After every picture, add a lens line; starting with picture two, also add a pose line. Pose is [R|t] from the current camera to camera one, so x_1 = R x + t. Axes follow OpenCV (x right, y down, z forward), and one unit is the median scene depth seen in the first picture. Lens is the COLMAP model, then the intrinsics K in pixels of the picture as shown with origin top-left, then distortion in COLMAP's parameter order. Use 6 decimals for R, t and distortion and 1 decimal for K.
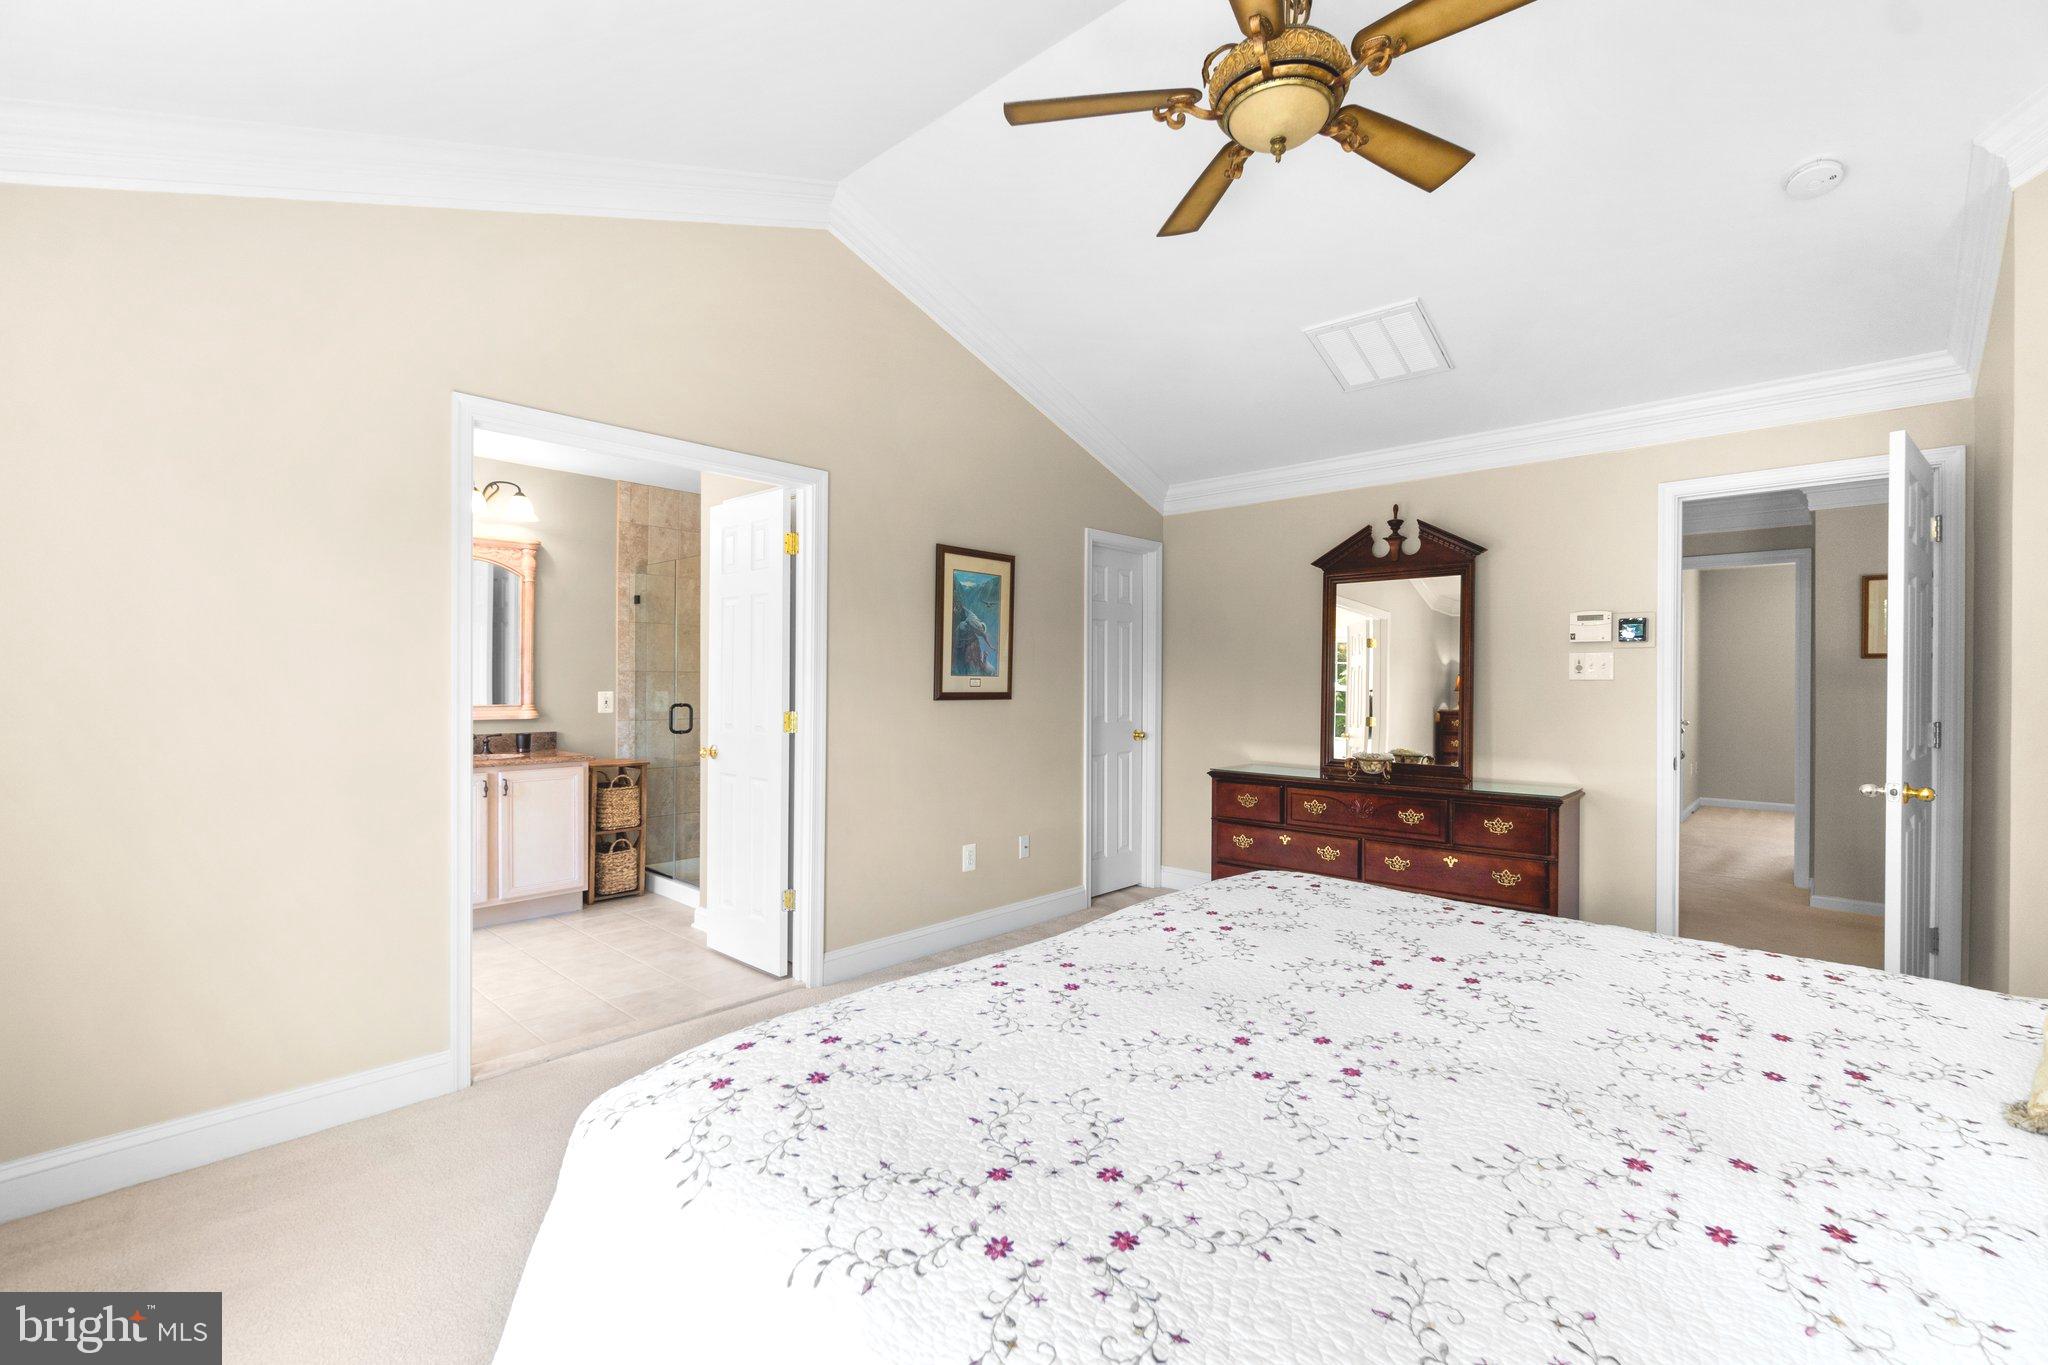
lens RADIAL K [[887.1, 0, 1014.3], [0, 887.1, 684.1], [0, 0, 1]] dist [-0.005496, 0.000451]
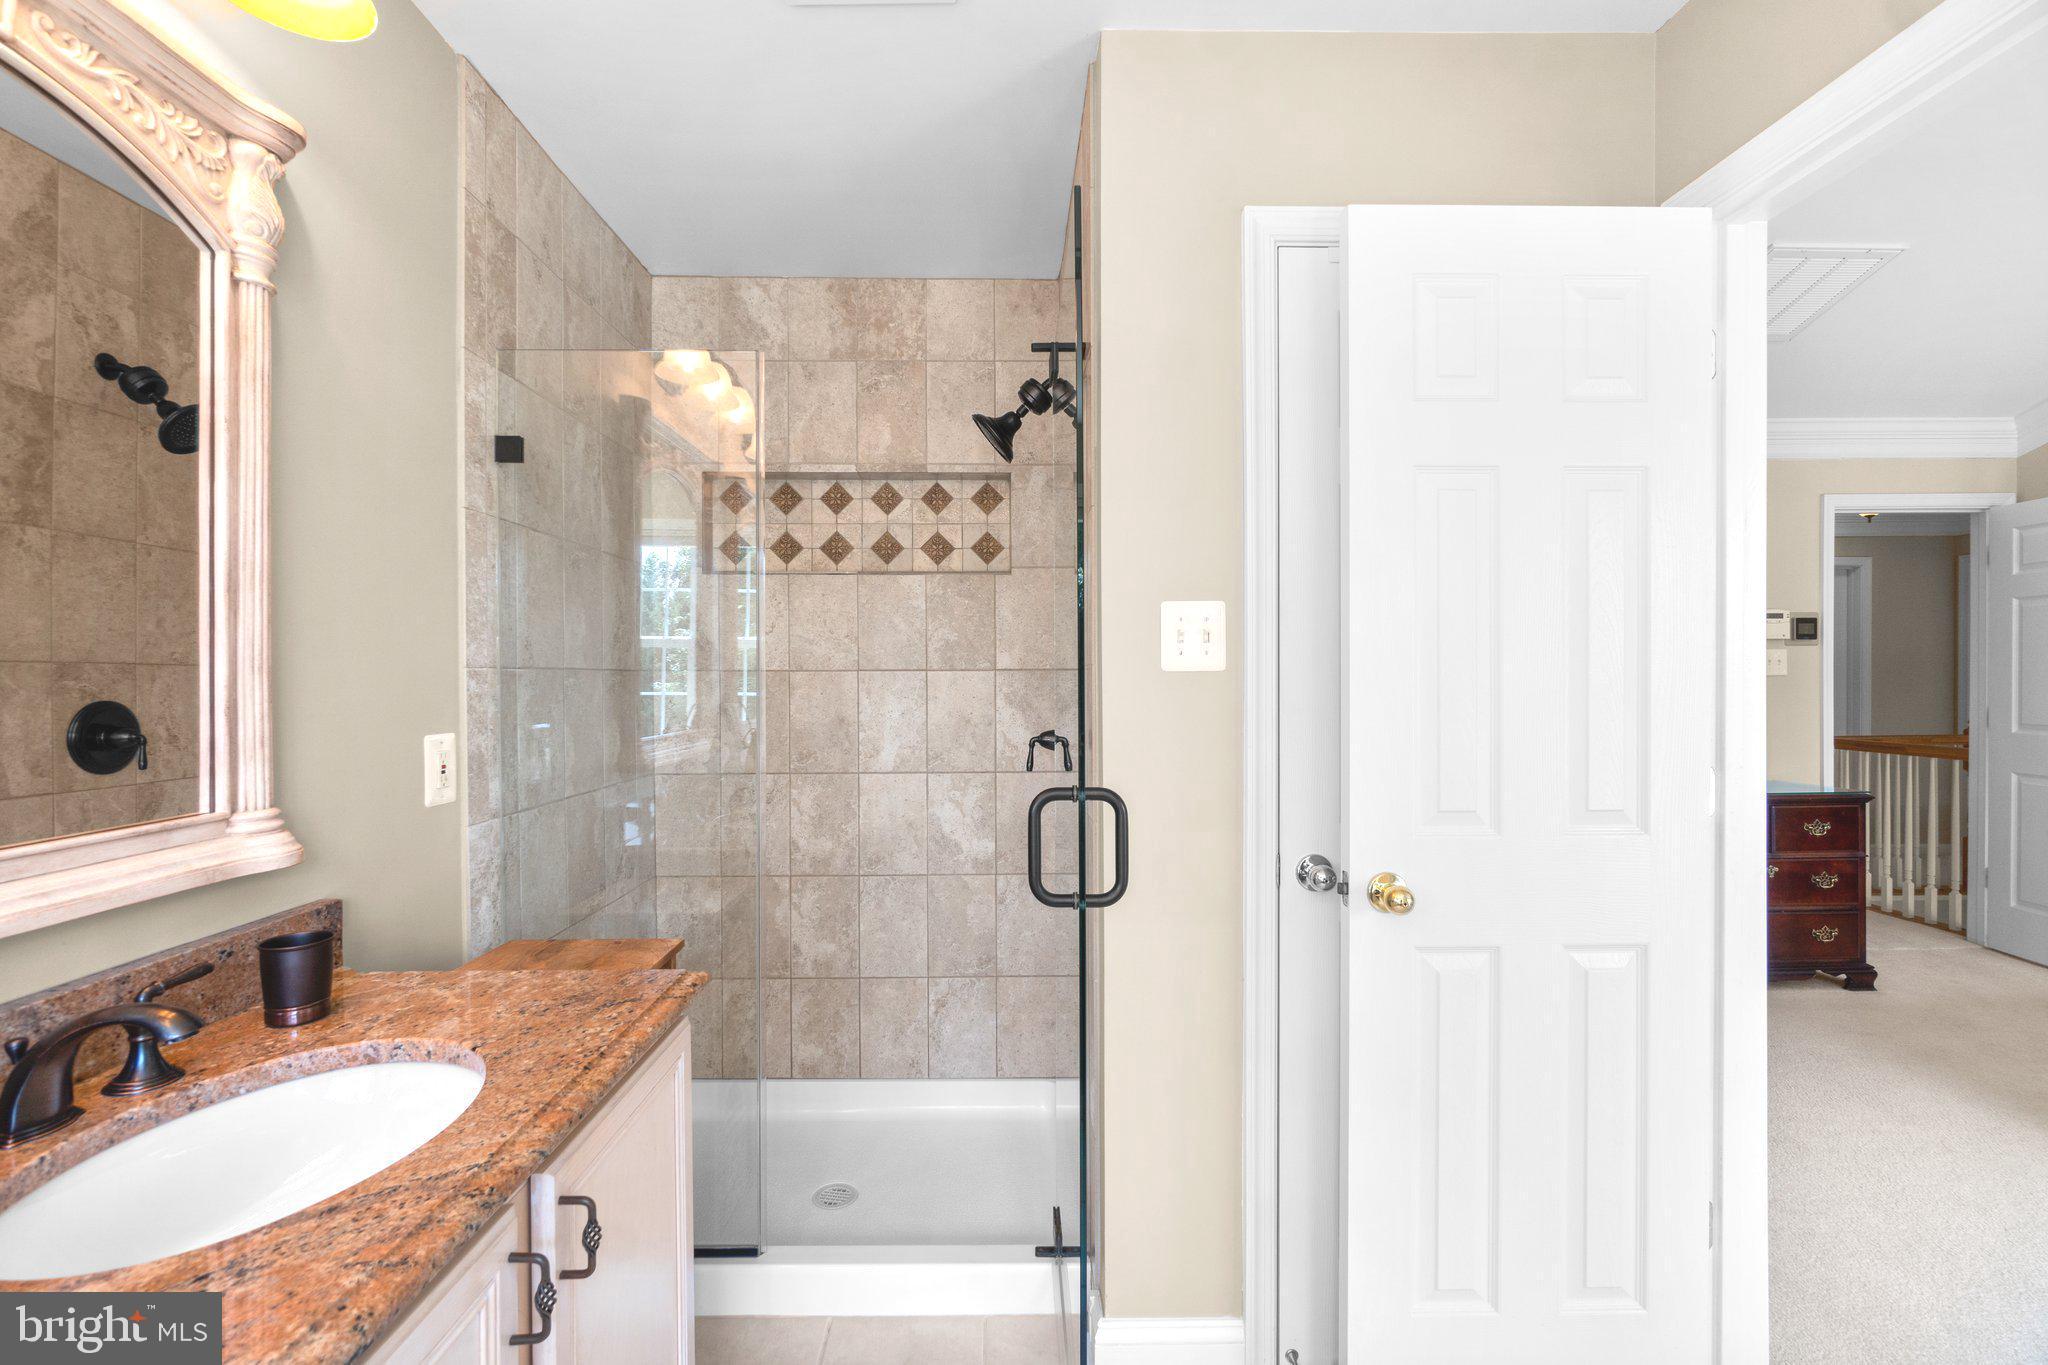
lens RADIAL K [[887.1, 0, 1017.1], [0, 887.1, 679.4], [0, 0, 1]] dist [-0.005496, 0.000451]
pose [[0.717401, -0.009460, 0.696597, -0.622345], [0.010544, 0.999941, 0.002721, -0.010552], [-0.696581, 0.005393, 0.717458, 0.758745]]
